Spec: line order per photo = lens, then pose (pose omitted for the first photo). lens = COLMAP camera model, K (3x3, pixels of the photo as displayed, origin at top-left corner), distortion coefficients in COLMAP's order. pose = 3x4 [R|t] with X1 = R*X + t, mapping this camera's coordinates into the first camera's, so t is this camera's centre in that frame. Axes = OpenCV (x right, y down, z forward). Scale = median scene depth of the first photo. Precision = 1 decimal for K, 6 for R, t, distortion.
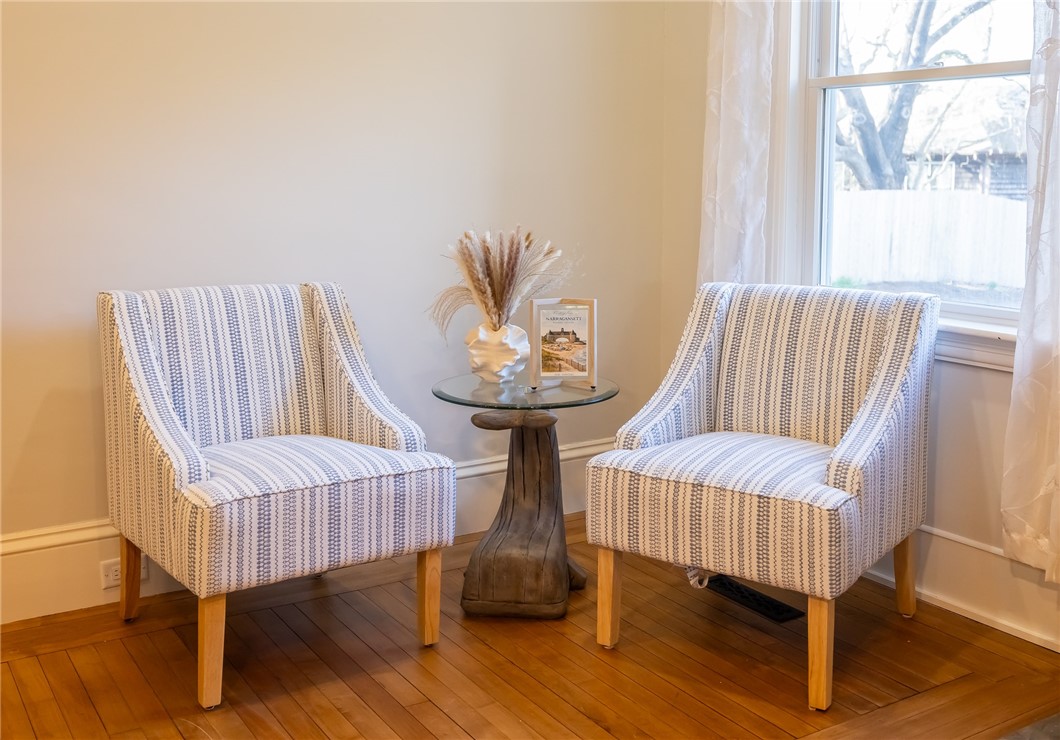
lens RADIAL K [[1178.1, 0, 529.6], [0, 1178.1, 297.7], [0, 0, 1]] dist [-0.004799, -0.018072]
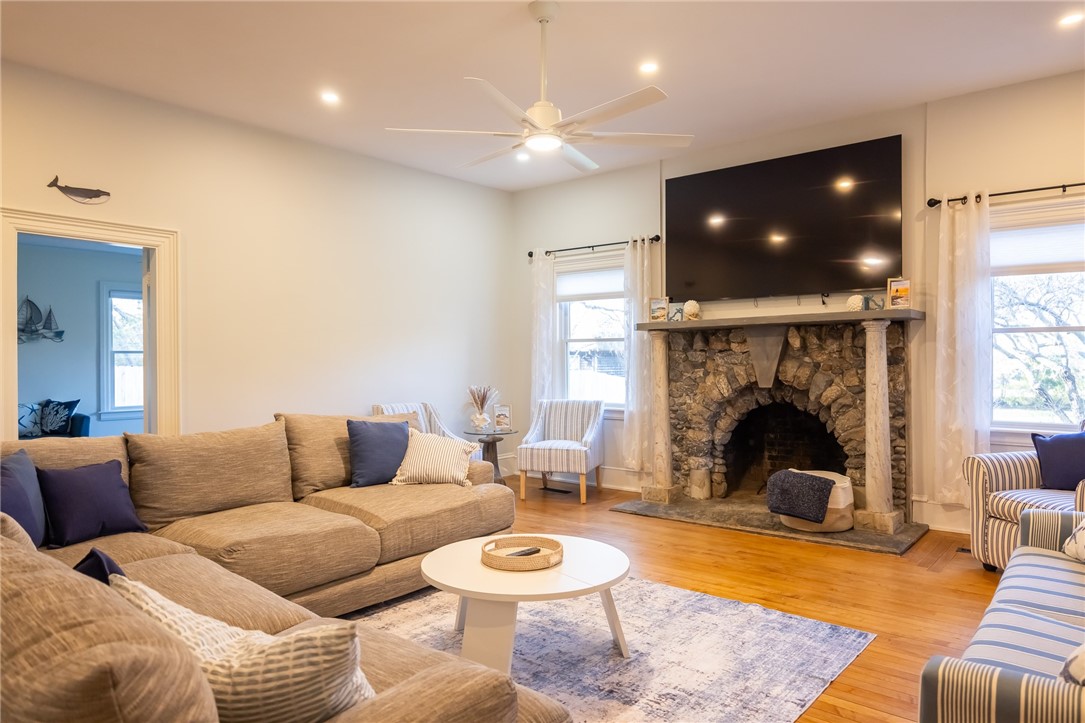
lens RADIAL K [[727.3, 0, 542.5], [0, 727.3, 361.5], [0, 0, 1]] dist [-0.000090, -0.000055]
pose [[0.955211, -0.006724, 0.295848, -0.498898], [0.037654, 0.994377, -0.098975, 0.093170], [-0.293519, 0.105682, 0.950093, -1.098109]]
